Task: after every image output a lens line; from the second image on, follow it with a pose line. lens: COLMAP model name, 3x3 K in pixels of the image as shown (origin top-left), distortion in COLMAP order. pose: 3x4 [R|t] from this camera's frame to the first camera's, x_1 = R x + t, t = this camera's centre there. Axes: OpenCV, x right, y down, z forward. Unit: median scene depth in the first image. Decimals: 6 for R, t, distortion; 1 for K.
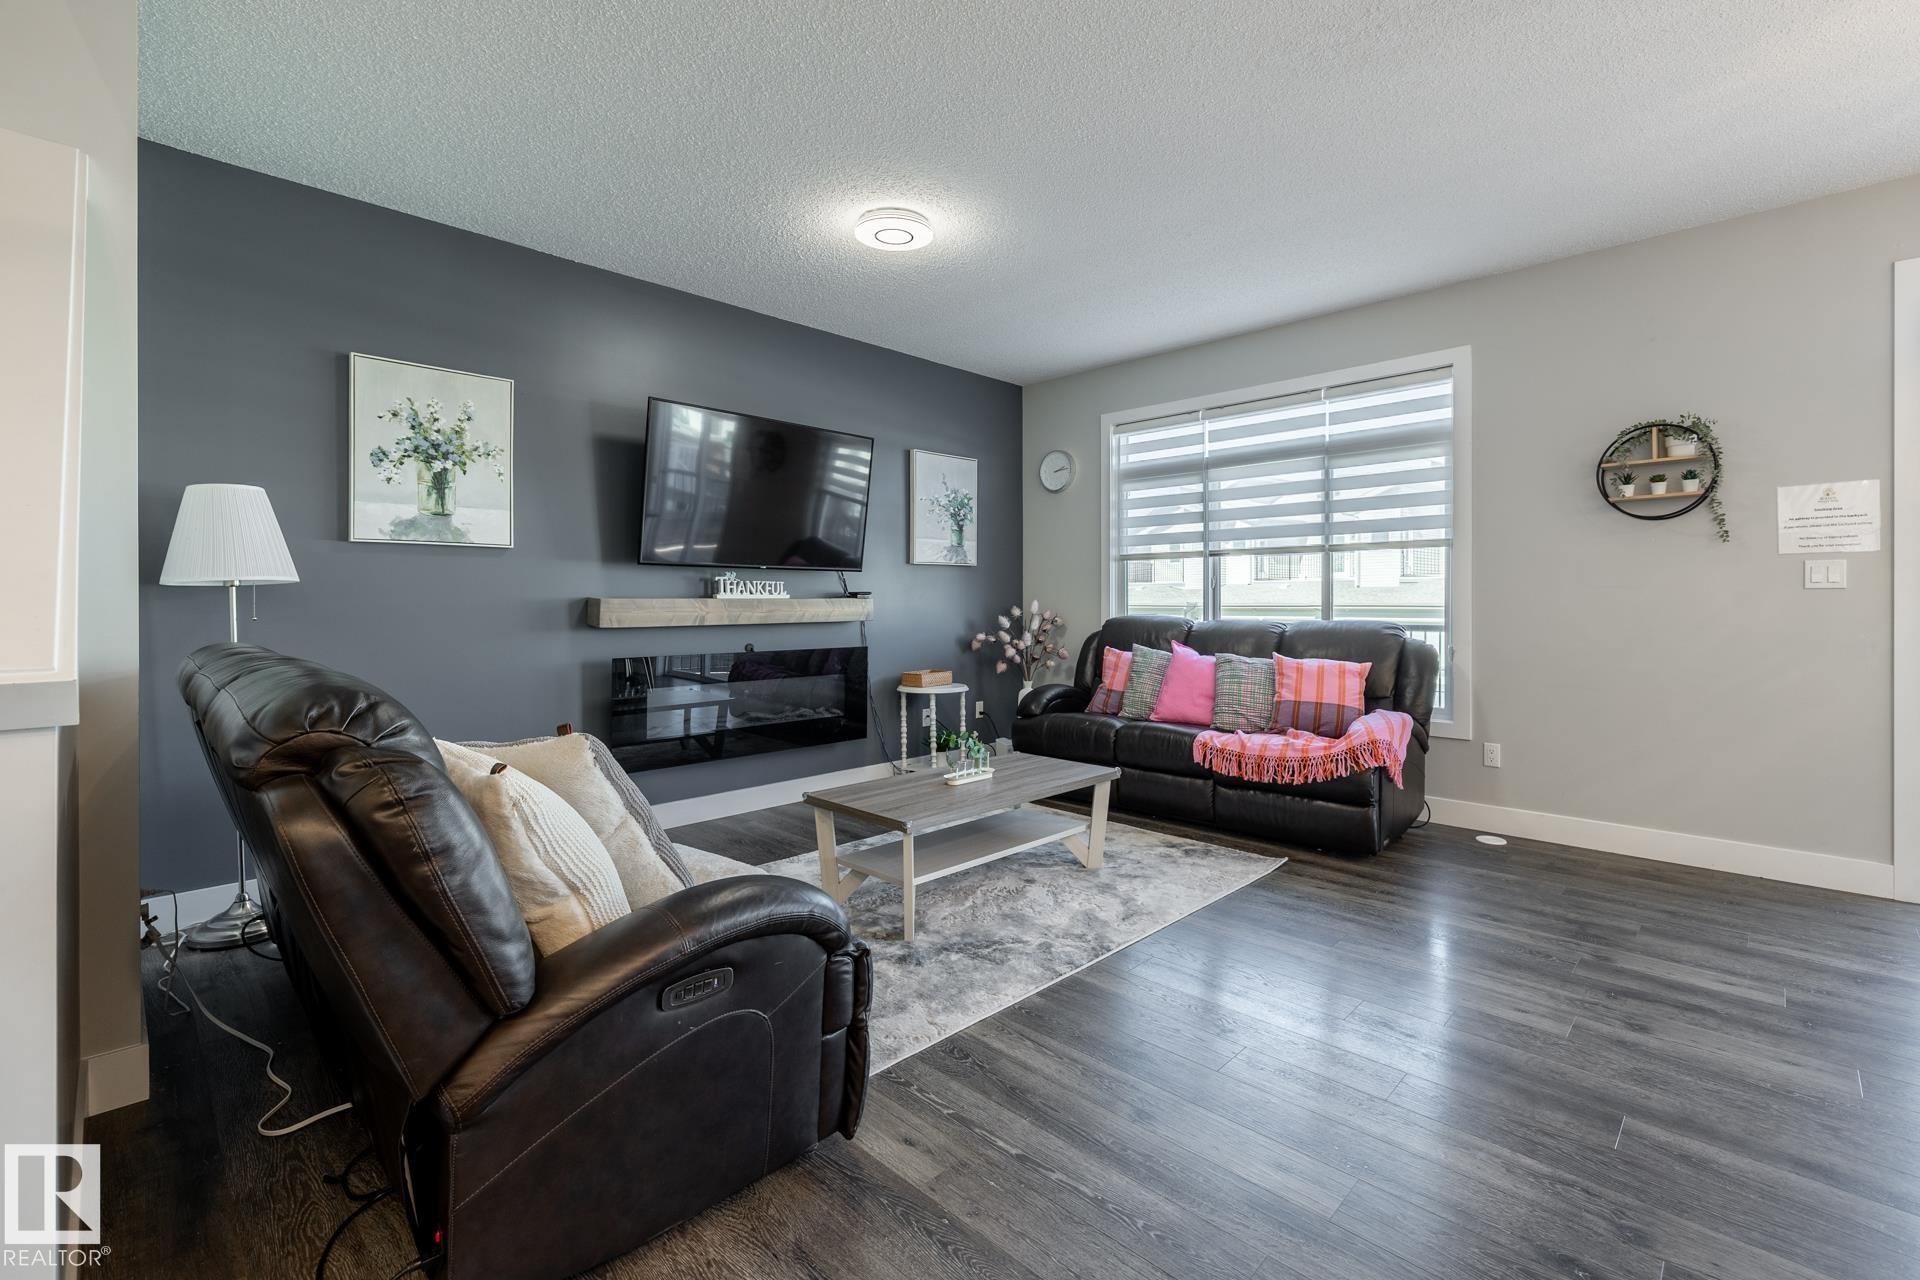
lens RADIAL K [[831.3, 0, 971.7], [0, 831.3, 600.9], [0, 0, 1]] dist [0.000122, 0.000428]
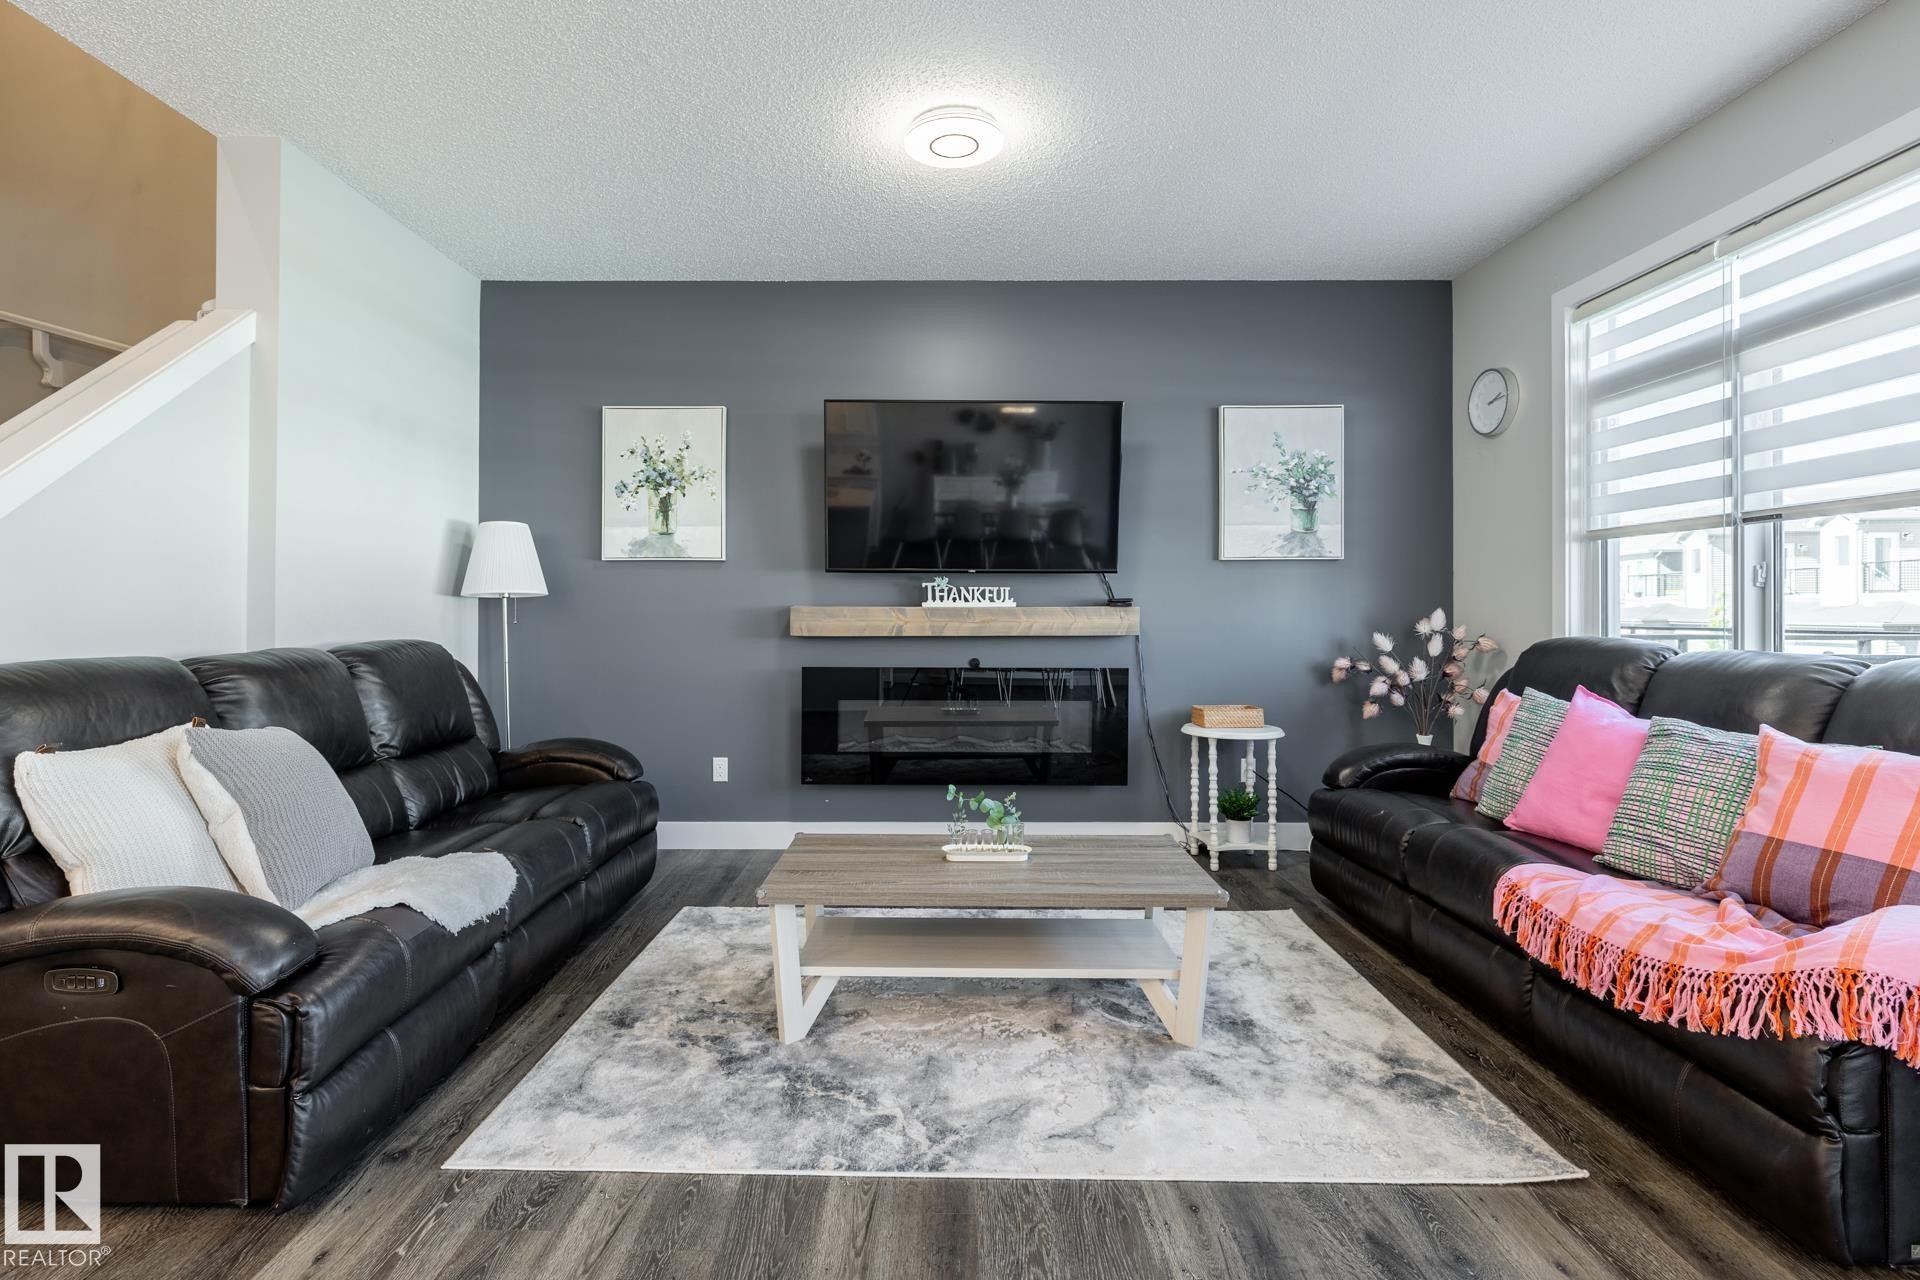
lens RADIAL K [[892.5, 0, 935.3], [0, 892.5, 599.5], [0, 0, 1]] dist [-0.001712, 0.000173]
pose [[0.693483, -0.005666, -0.720451, 0.482599], [-0.002268, 0.999947, -0.010047, -0.001424], [0.720470, 0.008602, 0.693433, 0.393458]]
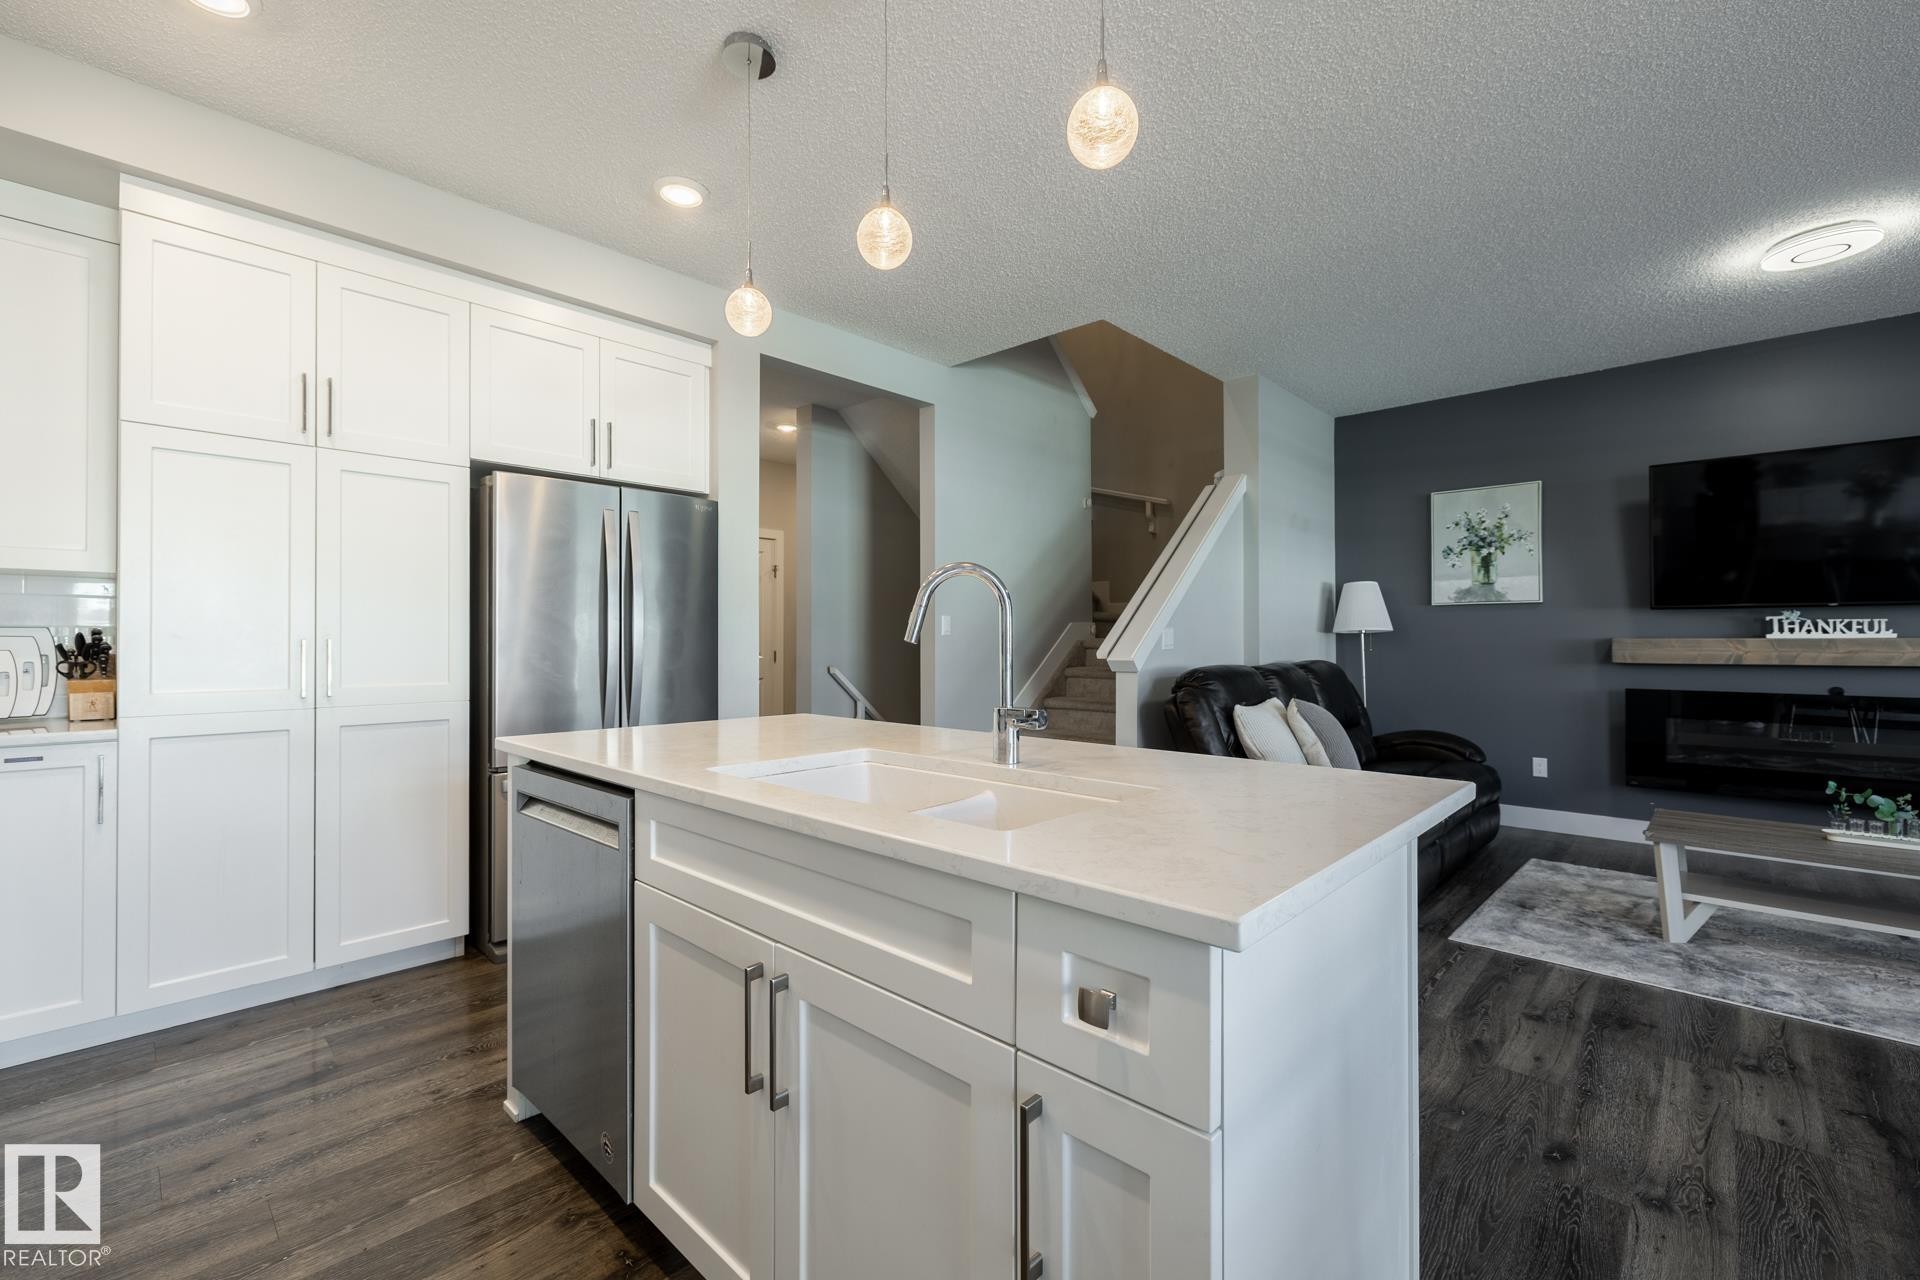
lens RADIAL K [[802.8, 0, 949.5], [0, 802.8, 630.2], [0, 0, 1]] dist [0.000991, -0.000691]
pose [[0.005481, -0.012352, -0.999909, 0.775863], [0.000968, 0.999923, -0.012347, -0.001899], [0.999985, -0.000901, 0.005492, 0.012832]]
